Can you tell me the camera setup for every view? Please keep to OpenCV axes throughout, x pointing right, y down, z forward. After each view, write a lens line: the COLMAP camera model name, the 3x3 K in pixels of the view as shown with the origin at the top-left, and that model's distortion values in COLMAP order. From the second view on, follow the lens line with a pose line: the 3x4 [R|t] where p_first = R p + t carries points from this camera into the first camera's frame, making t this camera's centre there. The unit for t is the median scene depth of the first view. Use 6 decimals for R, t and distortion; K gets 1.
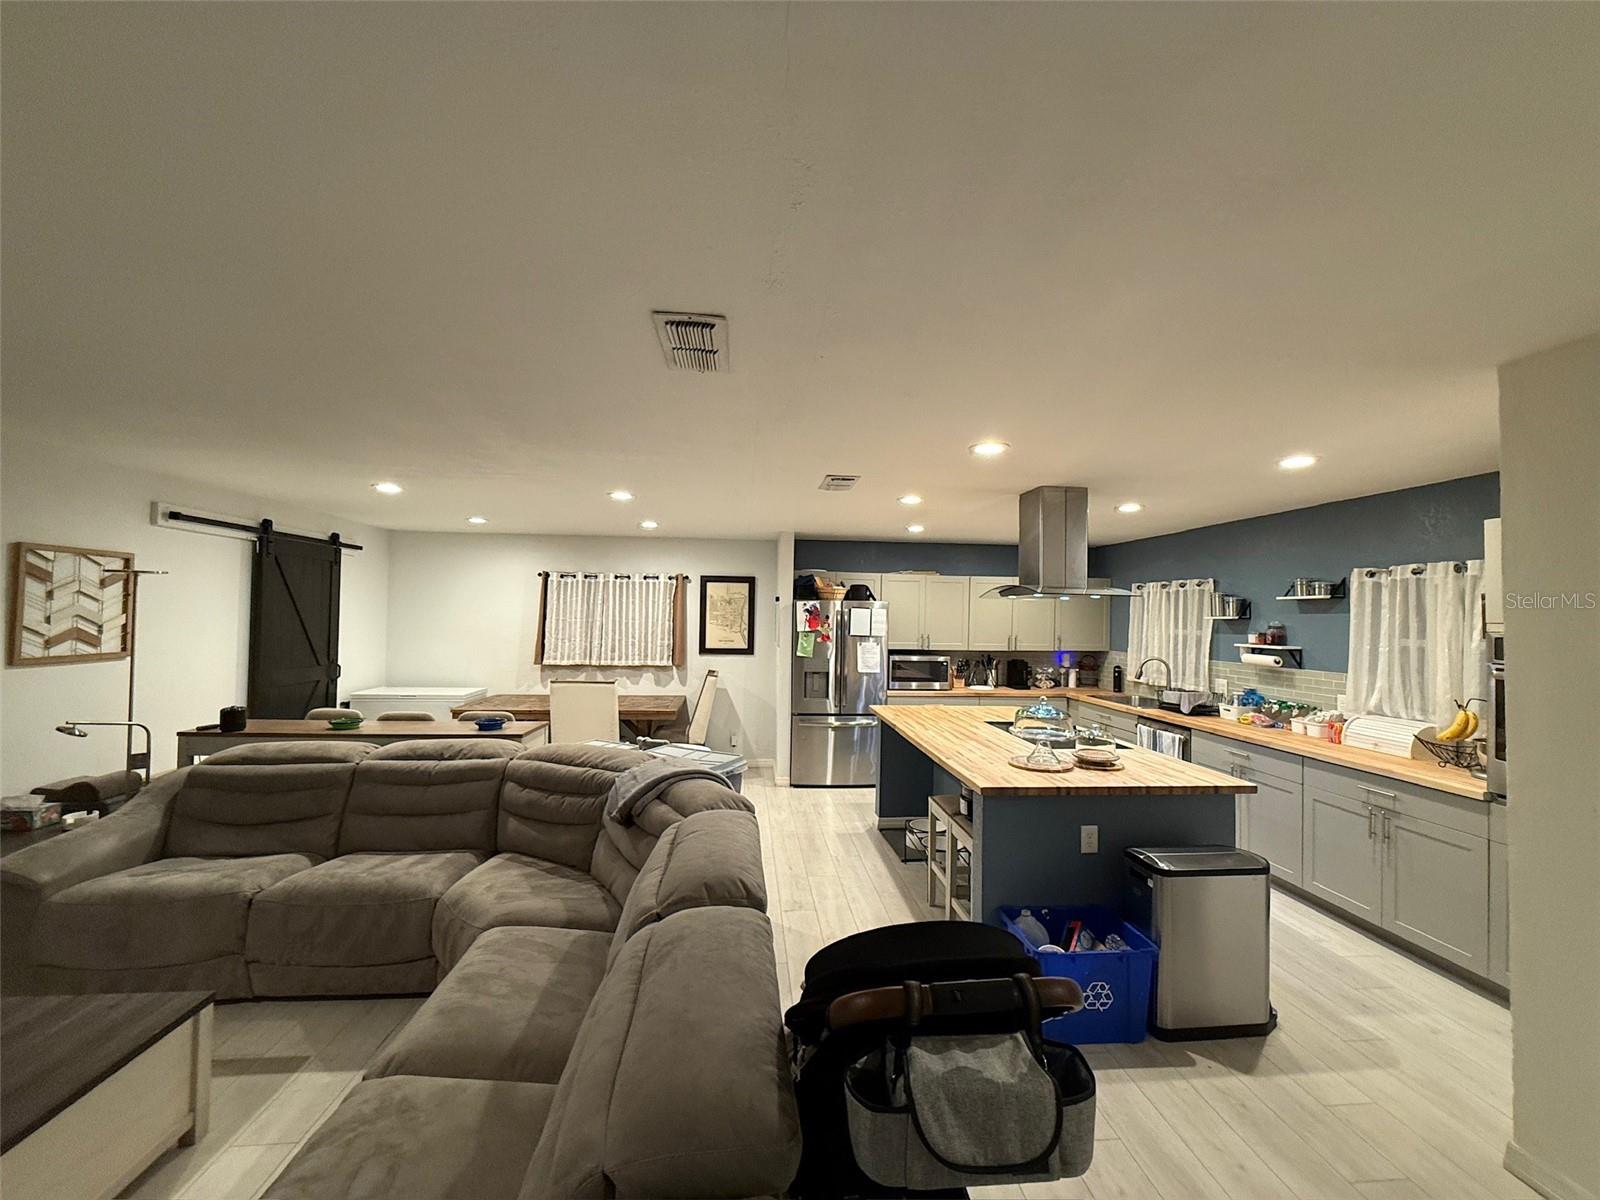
lens RADIAL K [[639.5, 0, 800.5], [0, 639.5, 602.4], [0, 0, 1]] dist [0.001637, -0.000298]
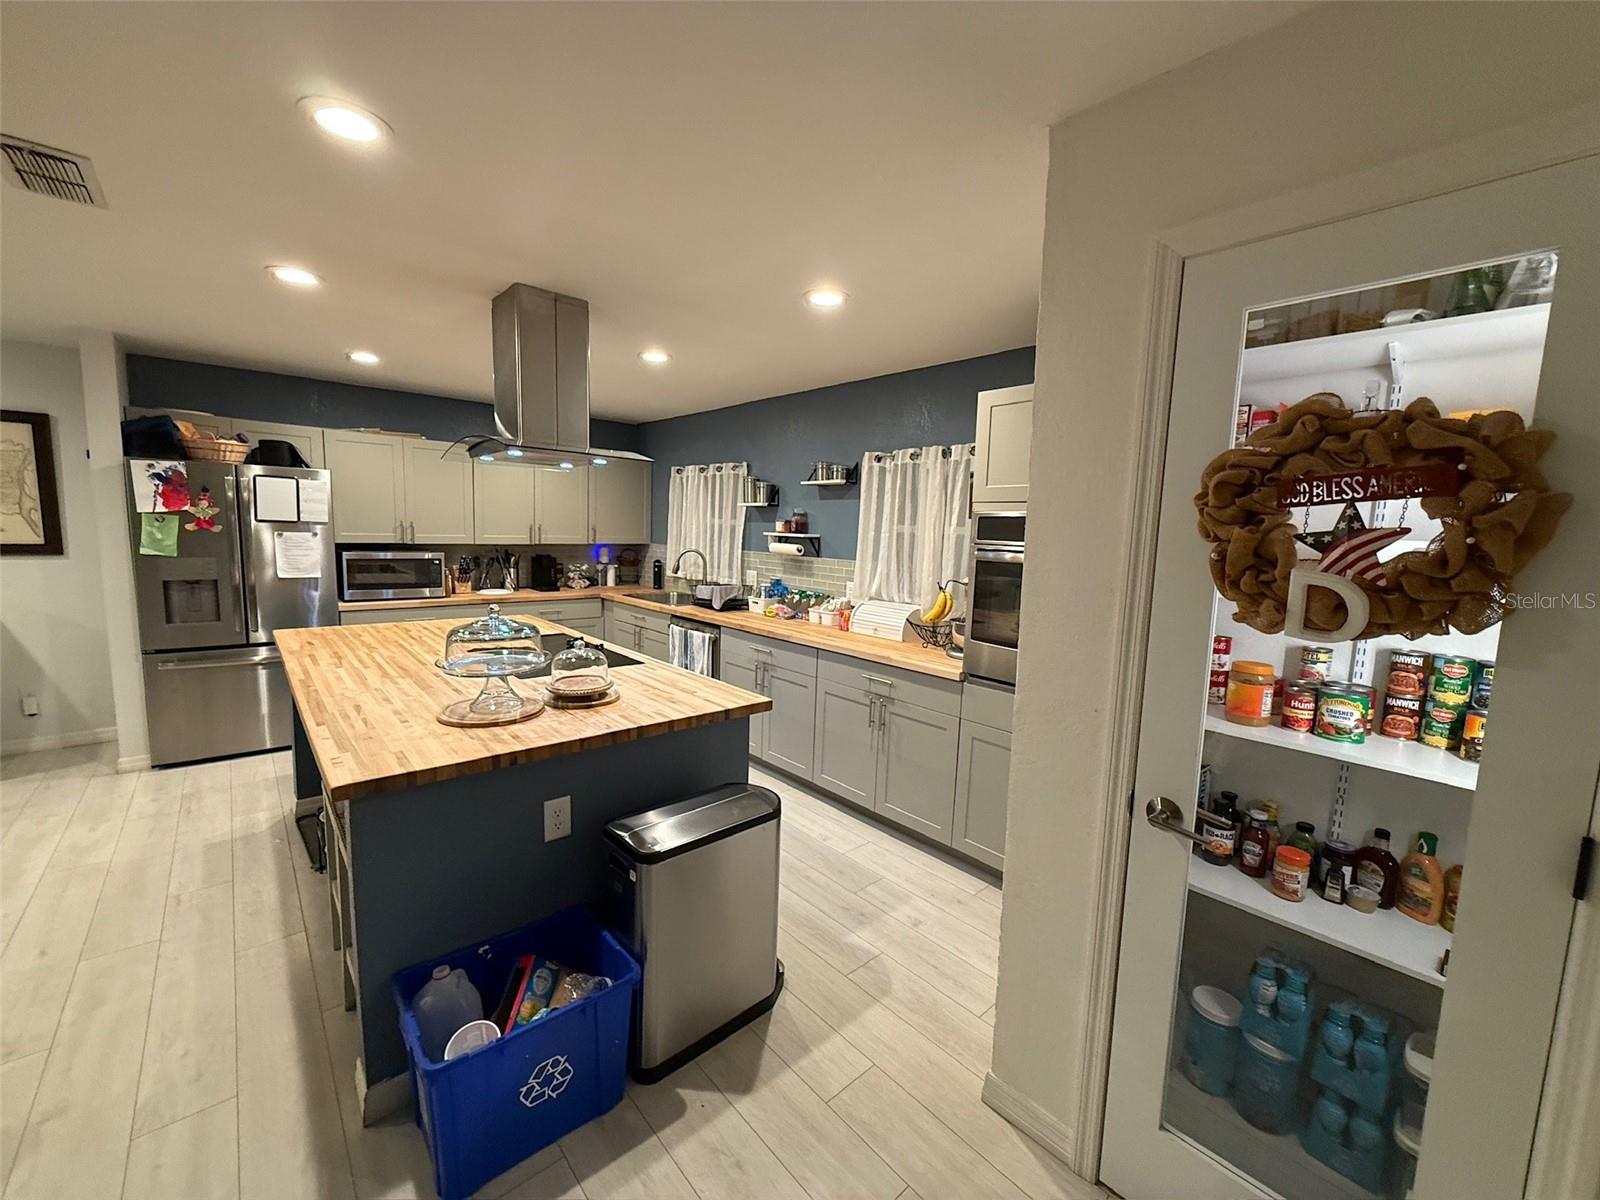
lens RADIAL K [[639.5, 0, 800.5], [0, 639.5, 602.4], [0, 0, 1]] dist [0.001637, -0.000298]
pose [[0.803892, -0.061089, 0.591629, 0.165440], [-0.031232, 0.989003, 0.144558, 0.029874], [-0.593954, -0.134687, 0.793144, 0.216980]]
